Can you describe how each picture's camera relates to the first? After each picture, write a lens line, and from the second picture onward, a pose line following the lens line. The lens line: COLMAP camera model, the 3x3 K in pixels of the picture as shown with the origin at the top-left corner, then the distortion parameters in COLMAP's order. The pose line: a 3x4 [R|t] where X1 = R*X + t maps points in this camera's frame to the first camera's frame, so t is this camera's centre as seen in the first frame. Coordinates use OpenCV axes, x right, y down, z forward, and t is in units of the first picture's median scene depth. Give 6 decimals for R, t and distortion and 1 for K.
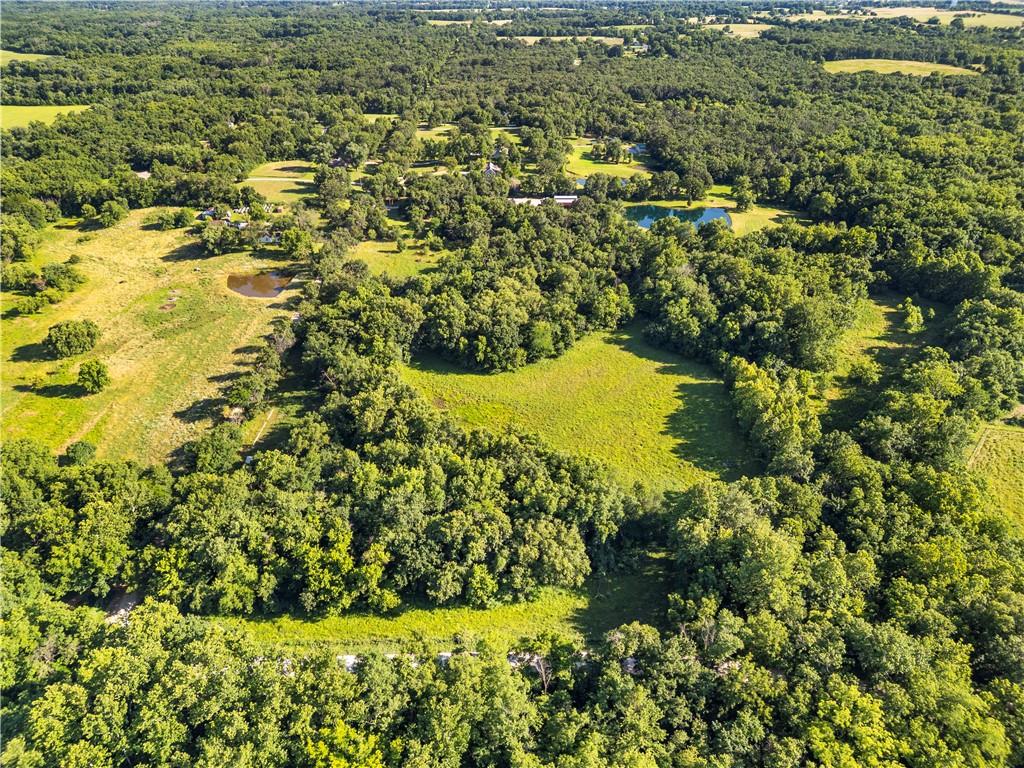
lens RADIAL K [[710.9, 0, 511.4], [0, 710.9, 383.1], [0, 0, 1]] dist [0.044101, -0.021764]
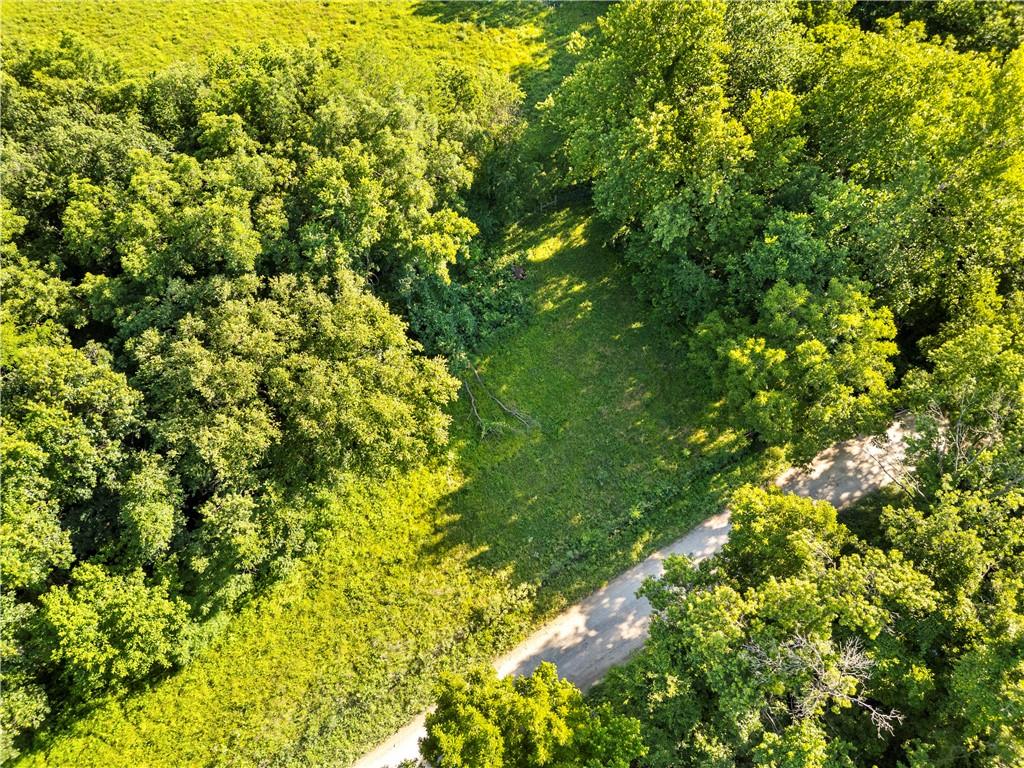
lens RADIAL K [[710.9, 0, 511.0], [0, 710.9, 381.2], [0, 0, 1]] dist [0.044101, -0.021764]
pose [[0.828341, -0.459449, 0.320558, 0.031554], [0.287551, 0.839760, 0.460562, 0.122760], [-0.480797, -0.289326, 0.827723, 0.714414]]
